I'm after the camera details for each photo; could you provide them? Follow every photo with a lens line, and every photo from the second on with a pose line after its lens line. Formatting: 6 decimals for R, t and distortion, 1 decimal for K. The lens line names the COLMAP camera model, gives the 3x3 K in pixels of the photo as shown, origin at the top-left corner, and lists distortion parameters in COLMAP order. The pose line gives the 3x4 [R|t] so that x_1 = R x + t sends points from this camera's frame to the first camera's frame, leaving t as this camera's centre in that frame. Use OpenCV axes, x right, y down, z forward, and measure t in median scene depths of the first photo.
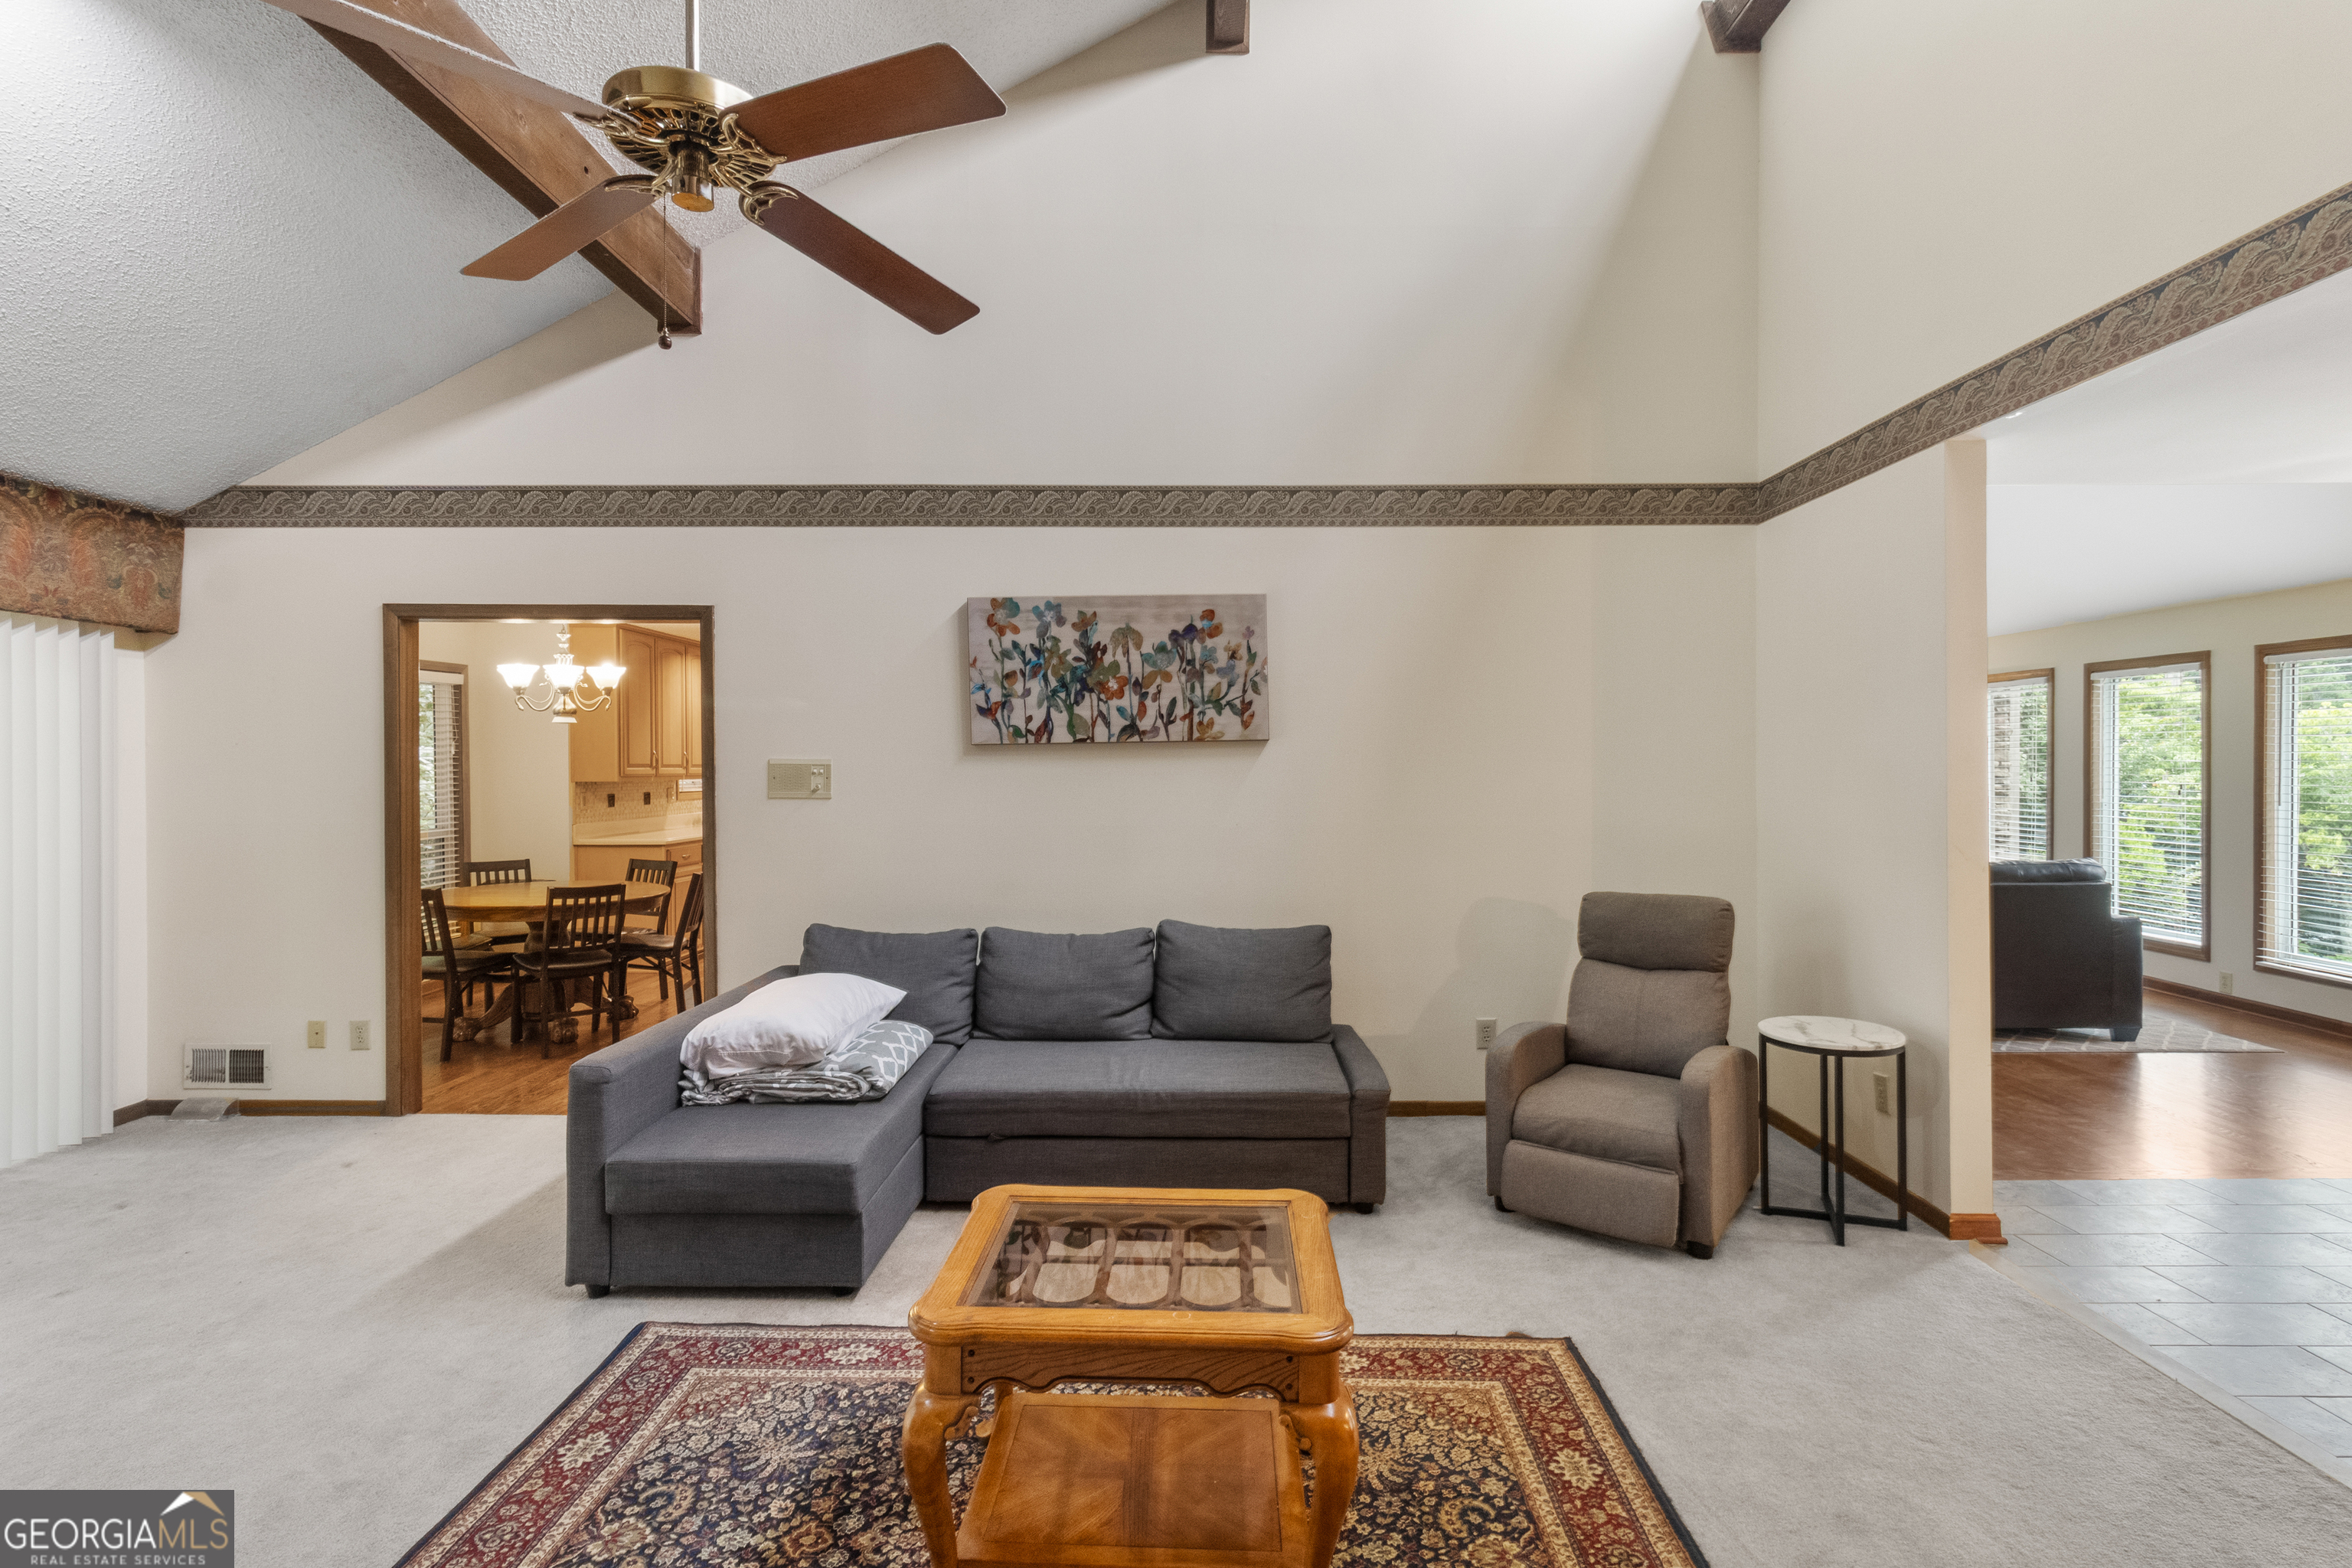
lens RADIAL K [[1100.3, 0, 1167.1], [0, 1100.3, 778.3], [0, 0, 1]] dist [0.001841, -0.000606]
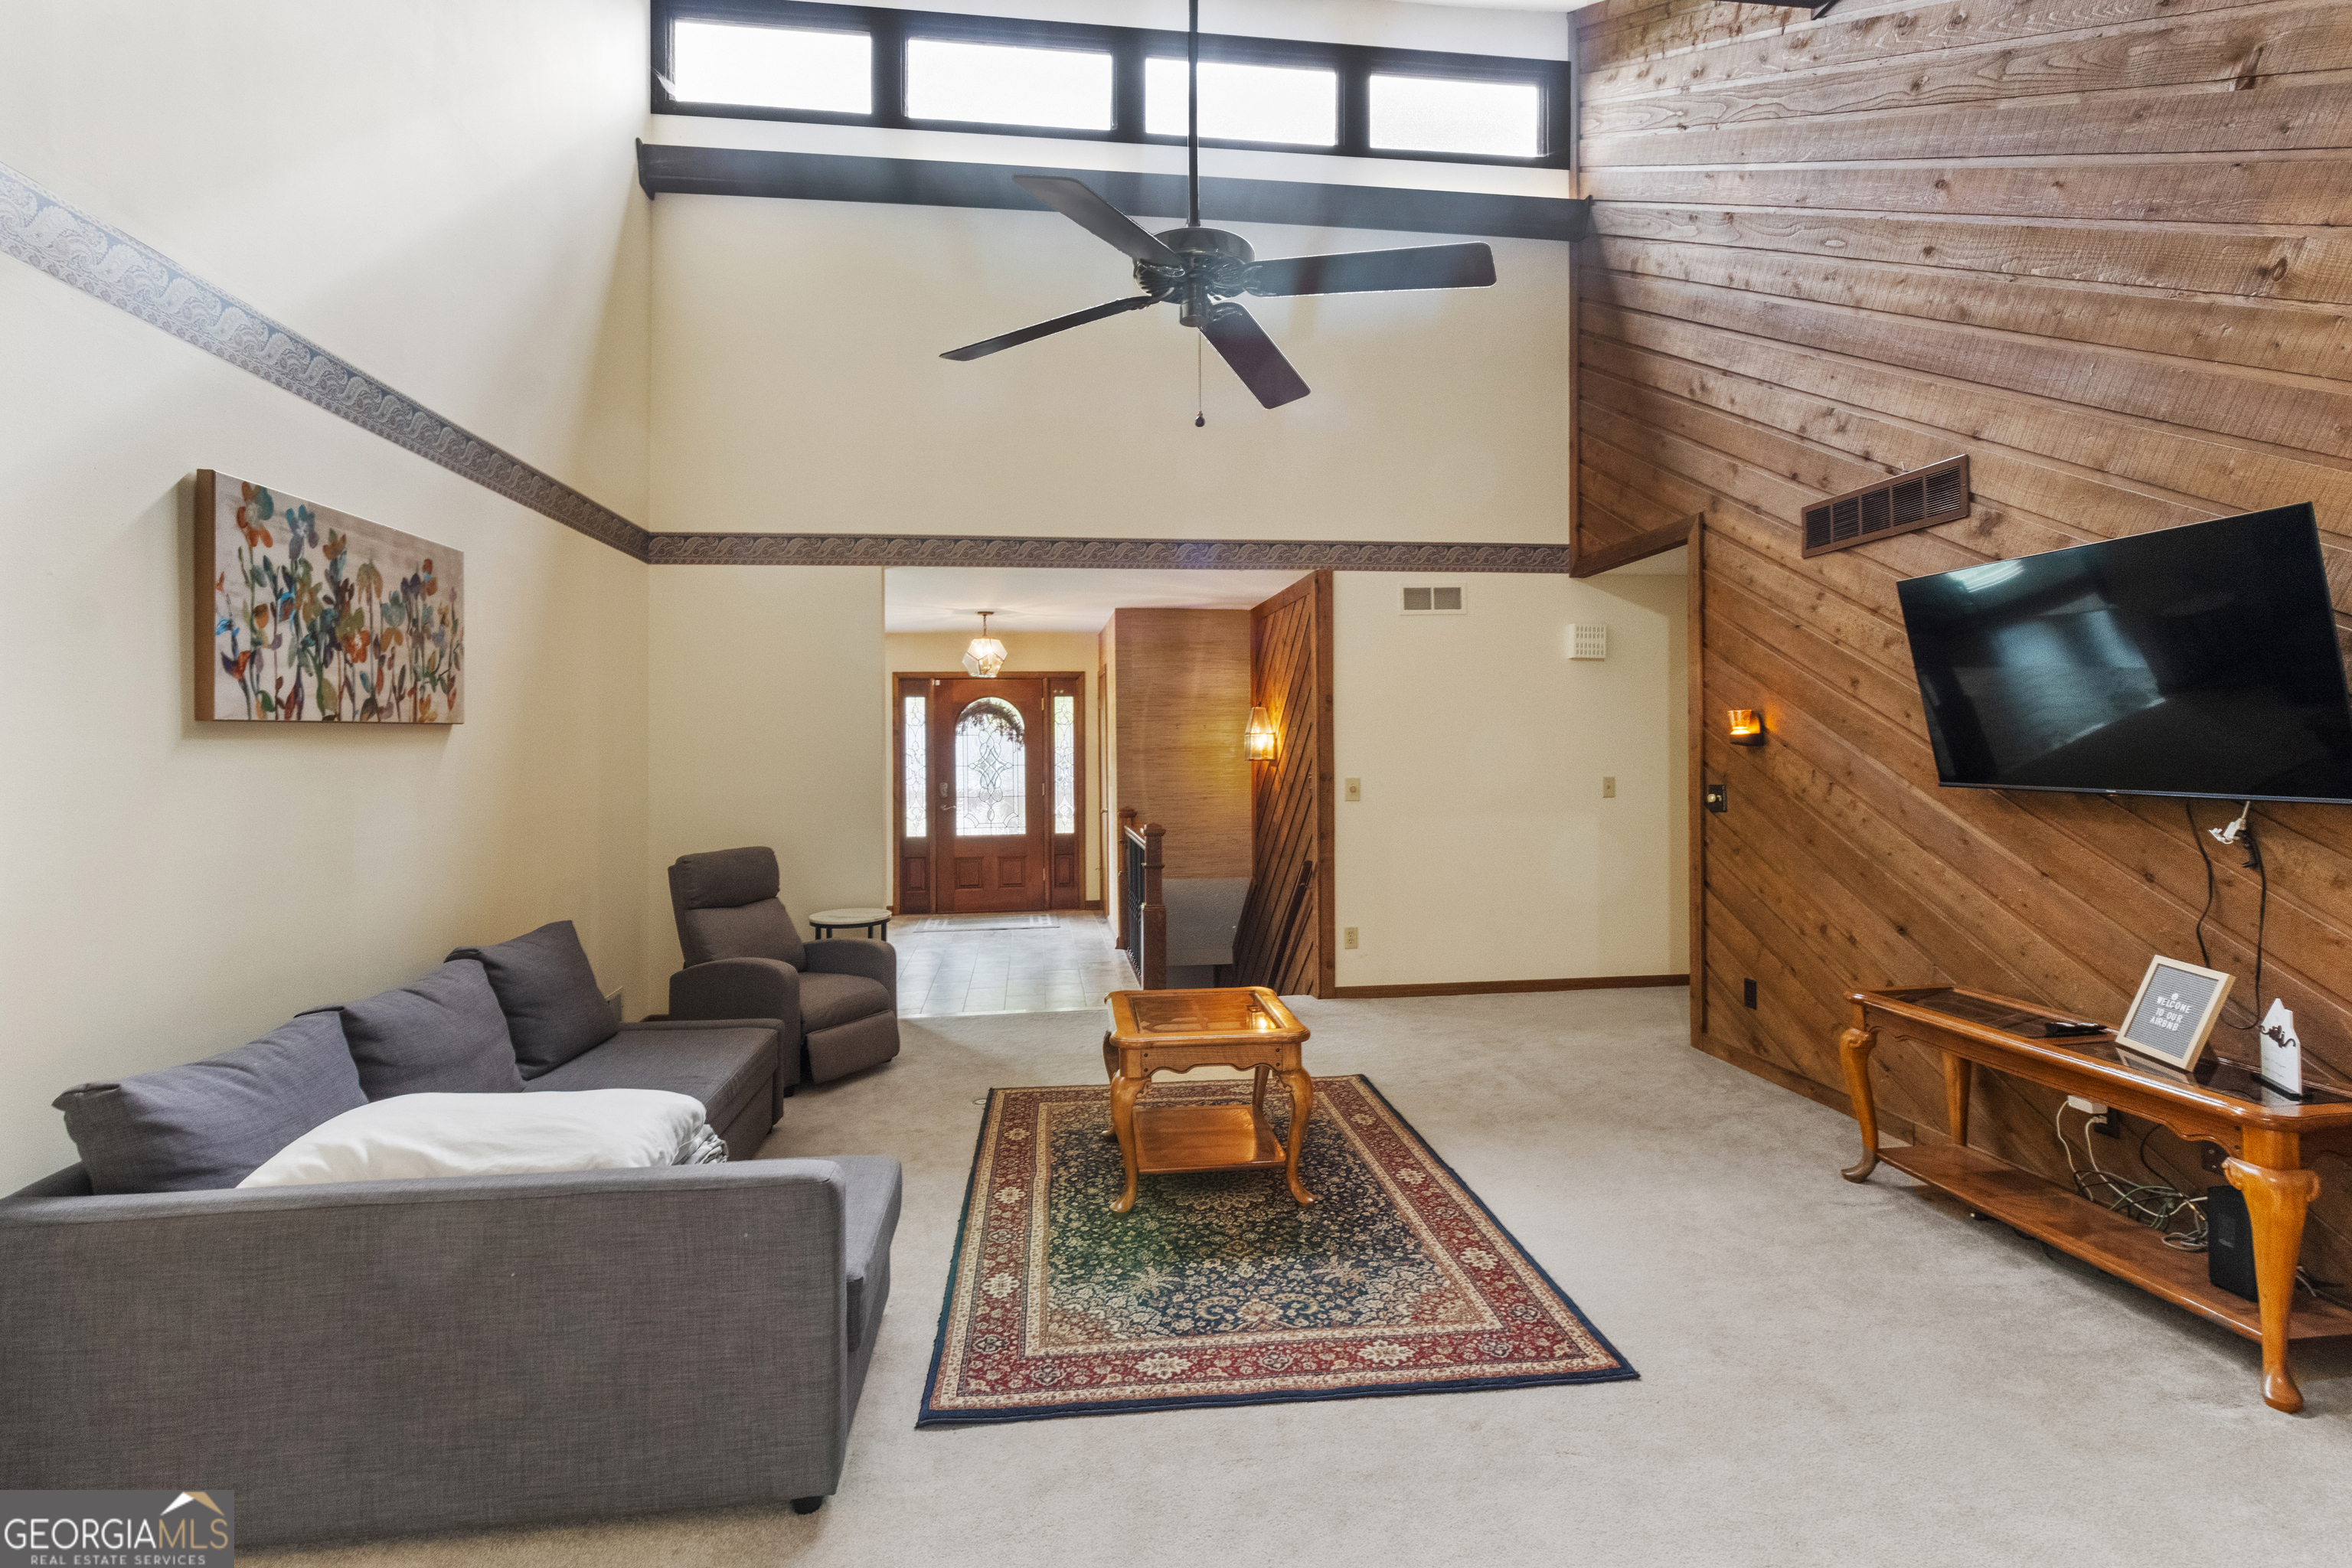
lens RADIAL K [[1100.3, 0, 1165.9], [0, 1100.3, 763.2], [0, 0, 1]] dist [0.001841, -0.000606]
pose [[-0.111868, -0.012604, 0.993643, -0.820352], [0.018978, 0.999710, 0.014818, -0.006668], [-0.993542, 0.020515, -0.111597, 0.560026]]
